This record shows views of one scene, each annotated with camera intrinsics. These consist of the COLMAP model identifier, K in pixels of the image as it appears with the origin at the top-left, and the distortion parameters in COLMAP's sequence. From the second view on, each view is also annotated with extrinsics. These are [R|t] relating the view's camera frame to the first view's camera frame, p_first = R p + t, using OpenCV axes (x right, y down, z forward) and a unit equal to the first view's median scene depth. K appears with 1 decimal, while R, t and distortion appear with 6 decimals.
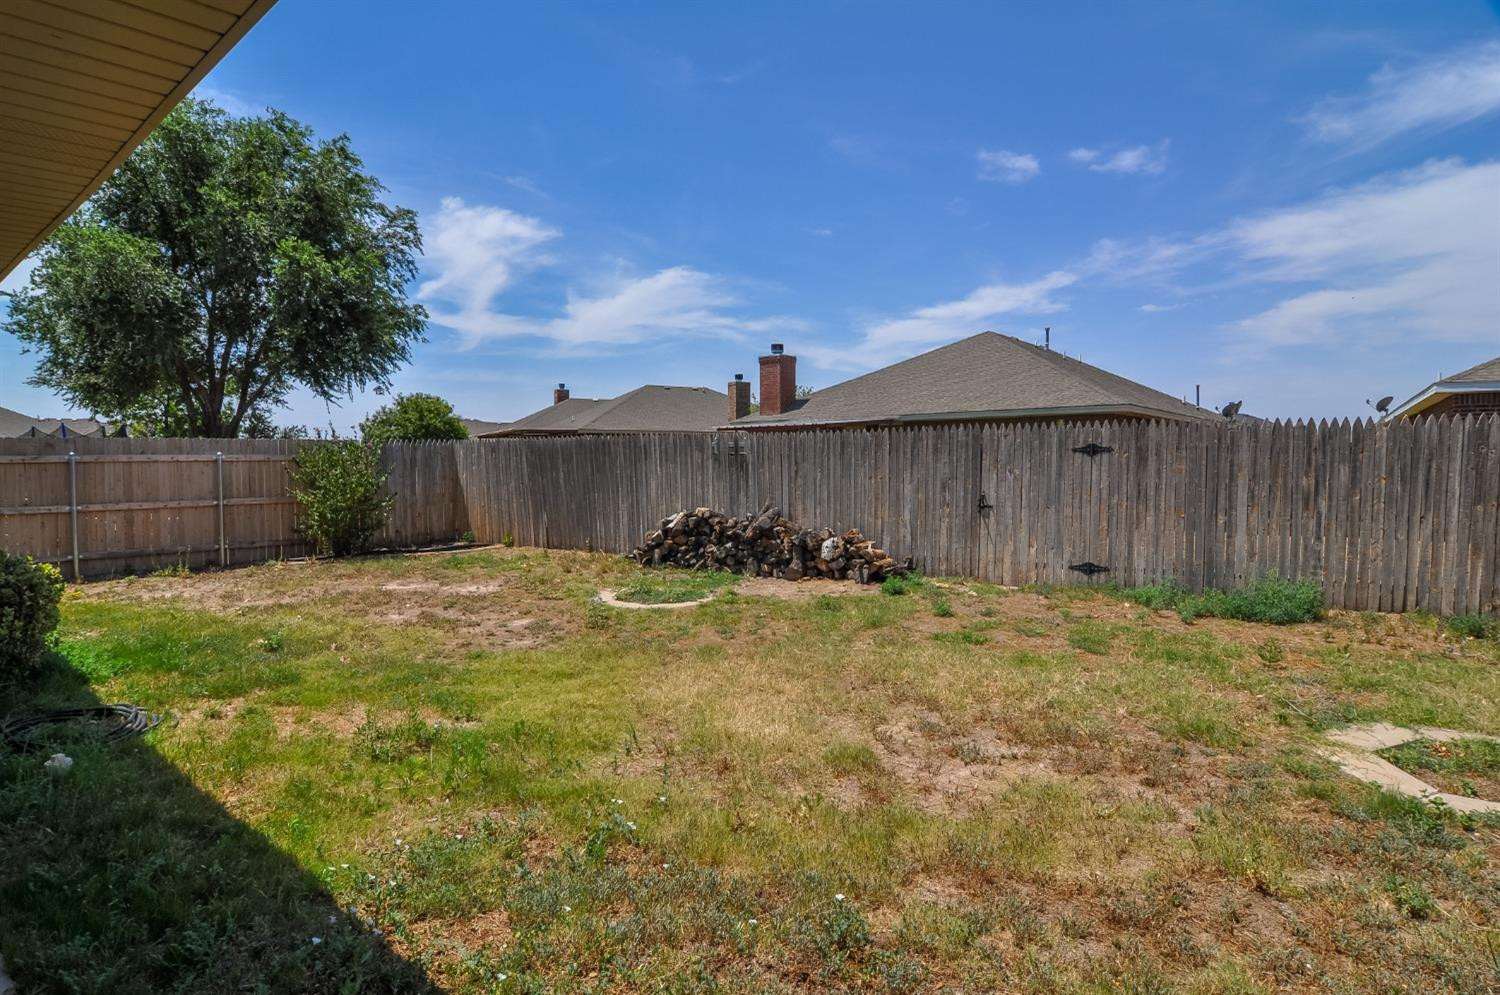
lens RADIAL K [[802.1, 0, 750.0], [0, 802.1, 497.5], [0, 0, 1]] dist [-0.015961, -0.001221]
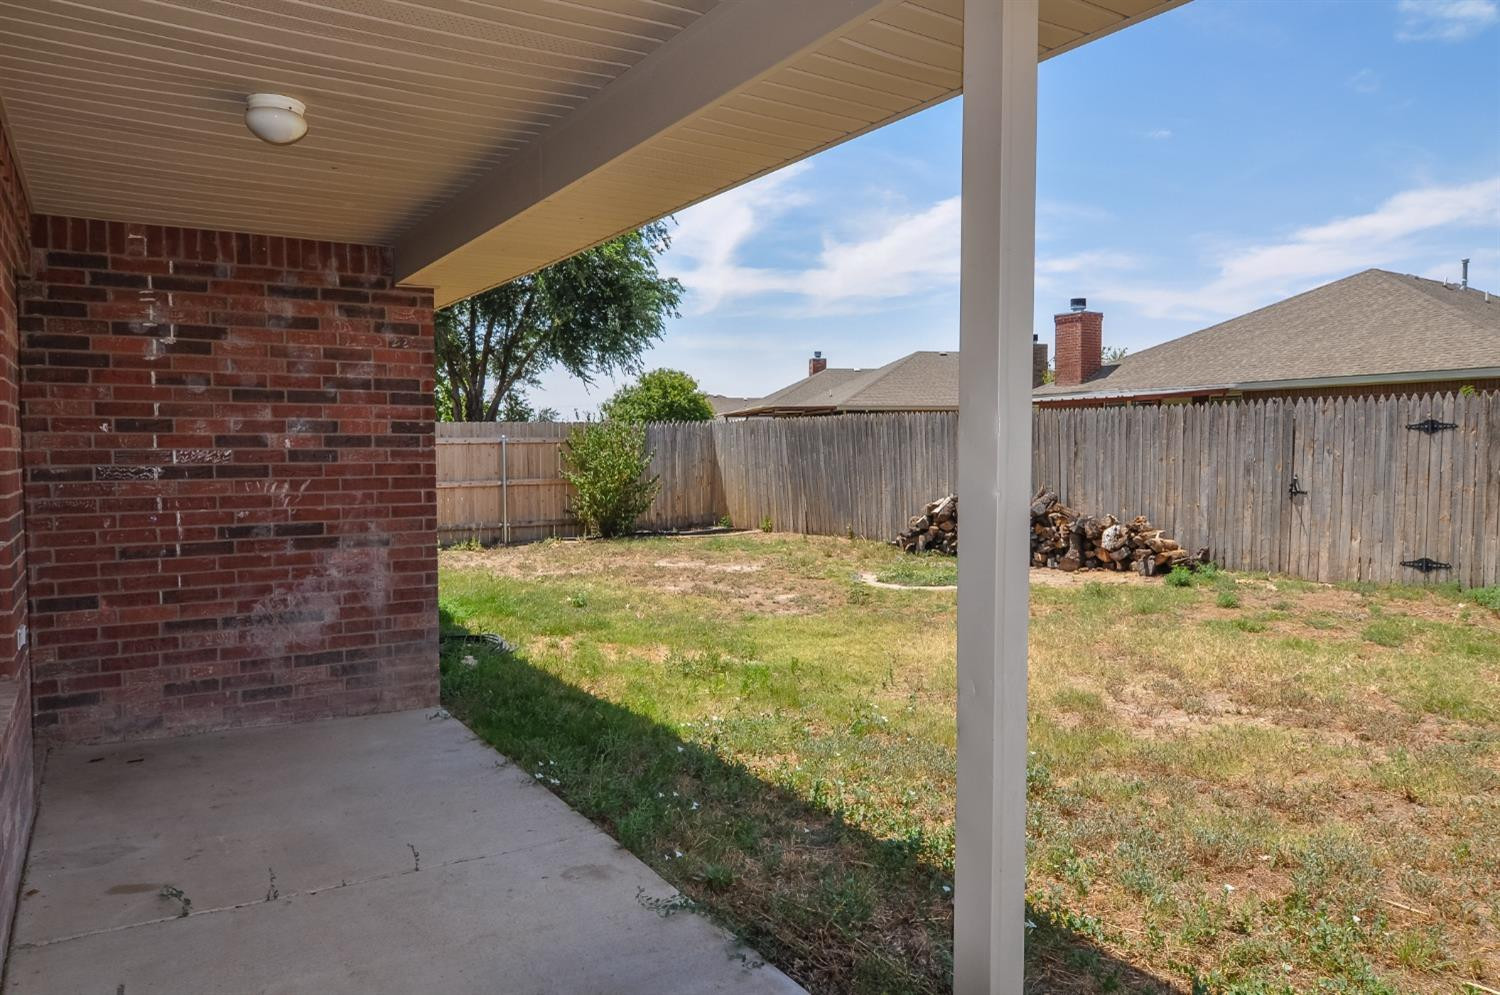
lens RADIAL K [[1001.0, 0, 750.0], [0, 1001.0, 497.5], [0, 0, 1]] dist [-0.008467, -0.002199]
pose [[0.956727, 0.011929, -0.290742, 0.035645], [-0.009289, 0.999902, 0.010458, 0.010264], [0.290838, -0.007305, 0.956744, -0.198585]]
